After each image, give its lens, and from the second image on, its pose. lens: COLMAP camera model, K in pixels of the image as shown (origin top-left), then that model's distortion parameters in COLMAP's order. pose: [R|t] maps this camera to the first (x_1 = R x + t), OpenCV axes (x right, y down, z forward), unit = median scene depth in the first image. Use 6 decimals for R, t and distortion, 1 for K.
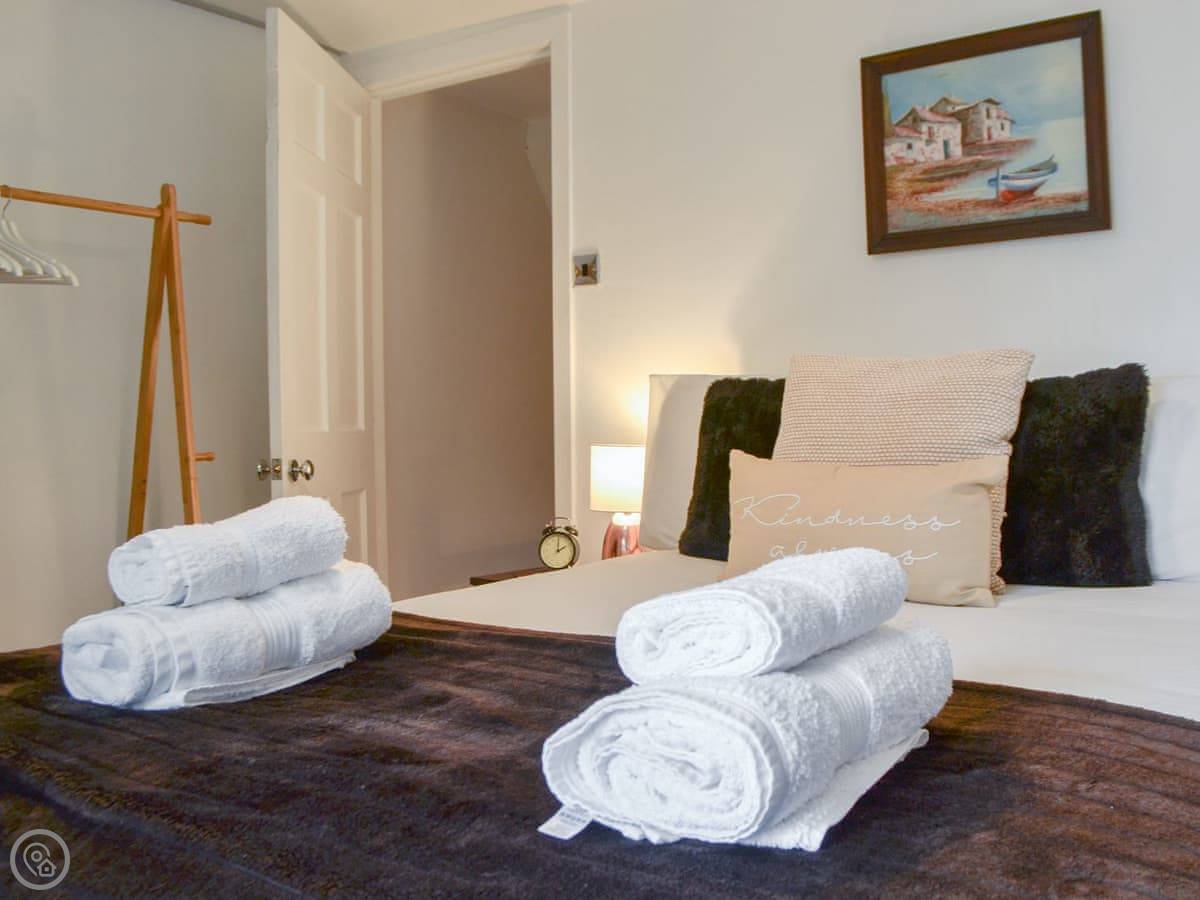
lens RADIAL K [[1086.4, 0, 600.0], [0, 1086.4, 450.0], [0, 0, 1]] dist [-0.104205, -0.007170]
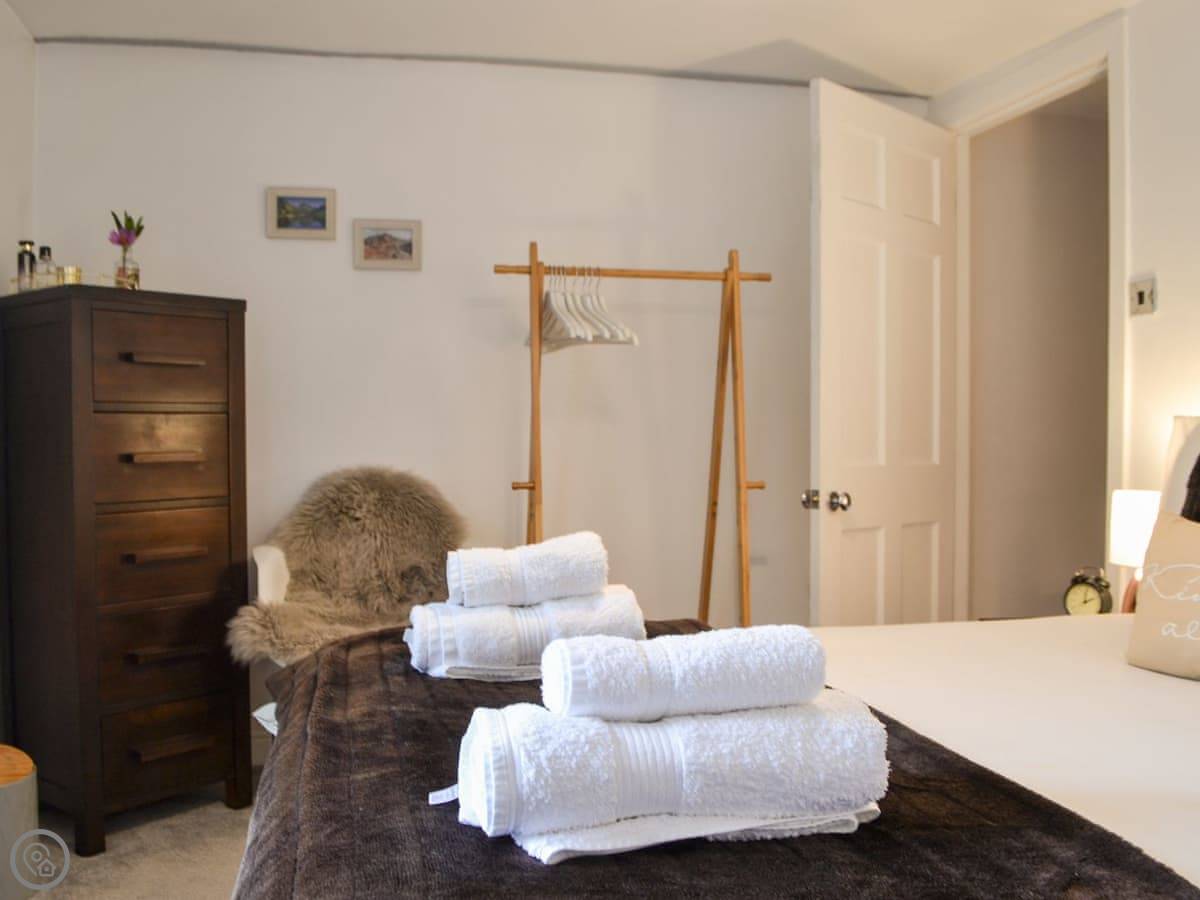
lens RADIAL K [[1093.5, 0, 600.0], [0, 1093.5, 450.0], [0, 0, 1]] dist [-0.074226, 0.000333]
pose [[0.715362, 0.024470, -0.698325, 0.391713], [-0.030461, 0.999529, 0.003820, -0.036928], [0.698090, 0.018539, 0.715770, 0.053815]]
